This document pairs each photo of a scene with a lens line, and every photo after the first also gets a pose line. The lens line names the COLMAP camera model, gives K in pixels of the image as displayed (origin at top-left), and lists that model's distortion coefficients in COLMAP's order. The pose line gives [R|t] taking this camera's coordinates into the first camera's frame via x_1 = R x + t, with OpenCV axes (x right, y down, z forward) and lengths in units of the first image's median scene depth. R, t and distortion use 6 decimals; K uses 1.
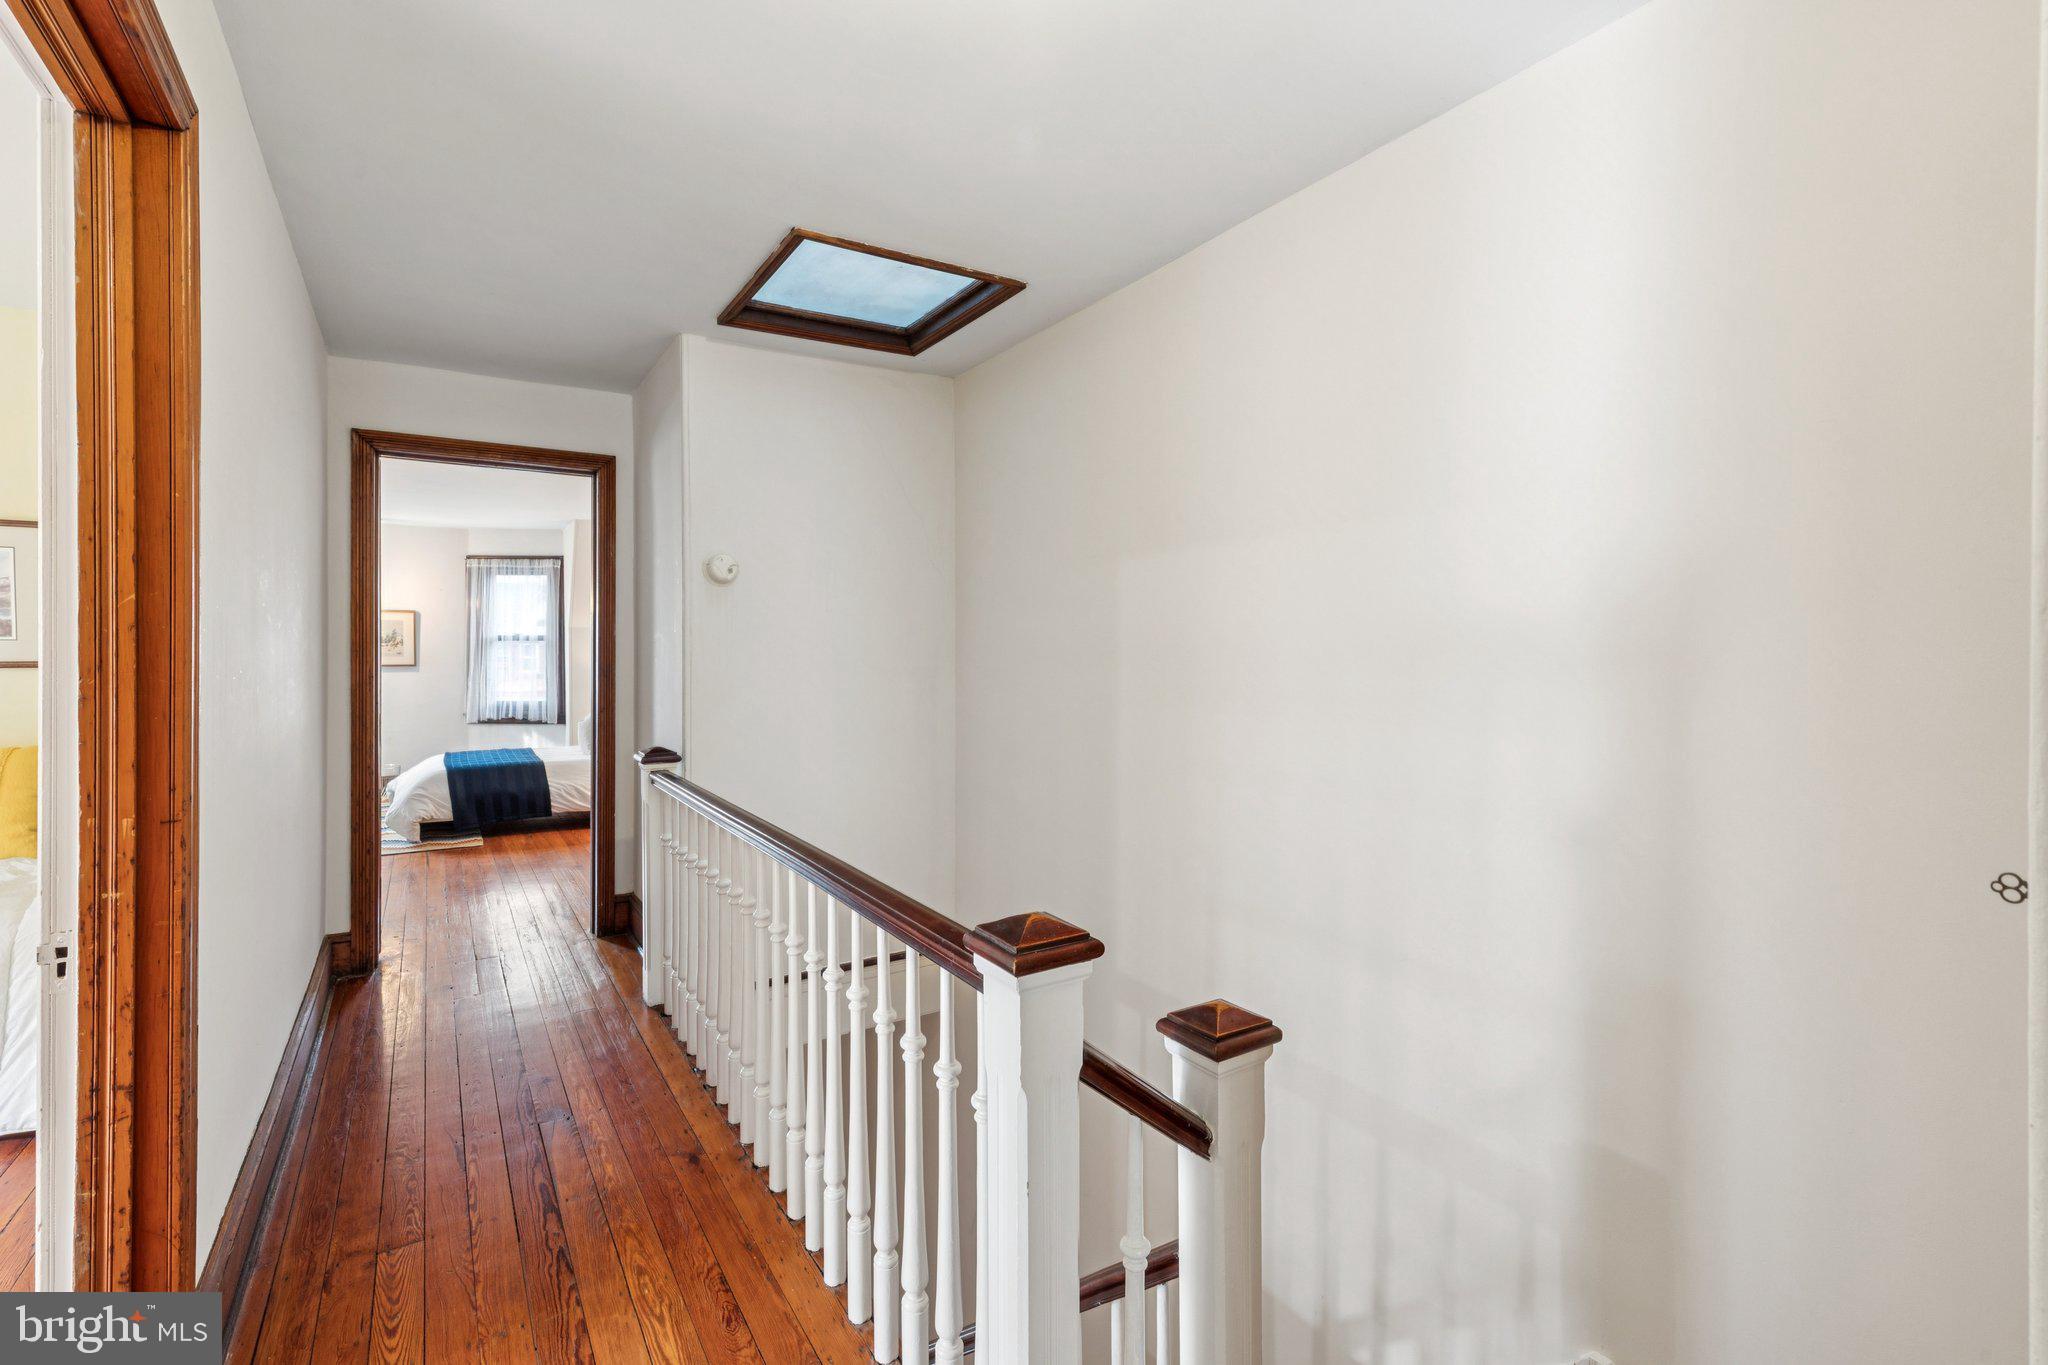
lens RADIAL K [[928.5, 0, 1021.1], [0, 928.5, 672.9], [0, 0, 1]] dist [0.013768, -0.000503]
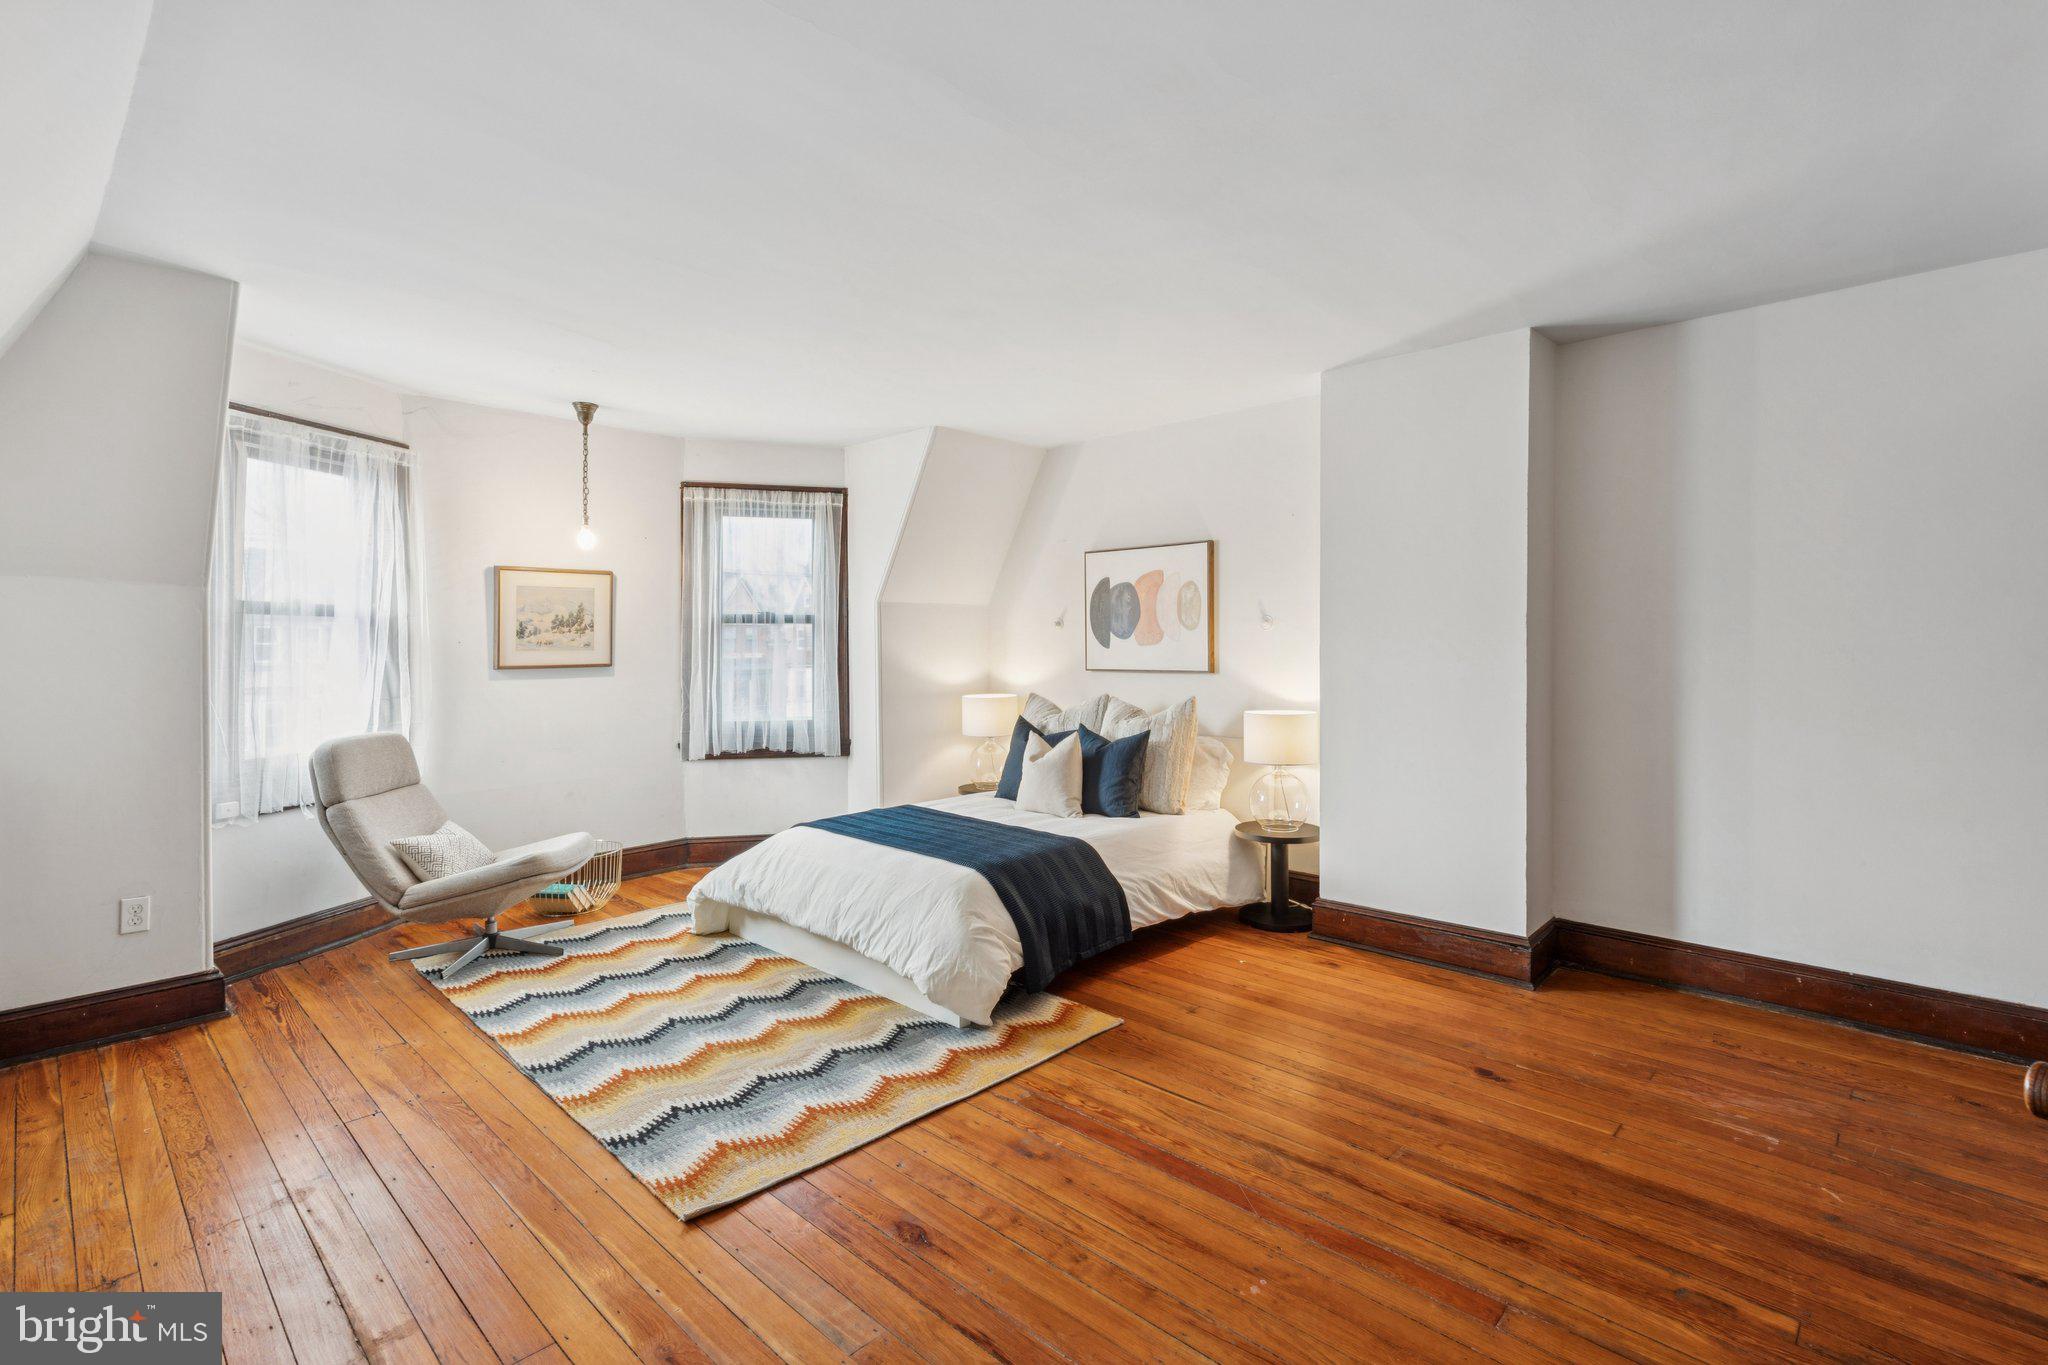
lens RADIAL K [[928.5, 0, 1025.1], [0, 928.5, 663.0], [0, 0, 1]] dist [0.013768, -0.000503]
pose [[0.970658, -0.007417, 0.240350, -0.526045], [0.006050, 0.999961, 0.006425, -0.011407], [-0.240389, -0.004782, 0.970665, 0.363747]]
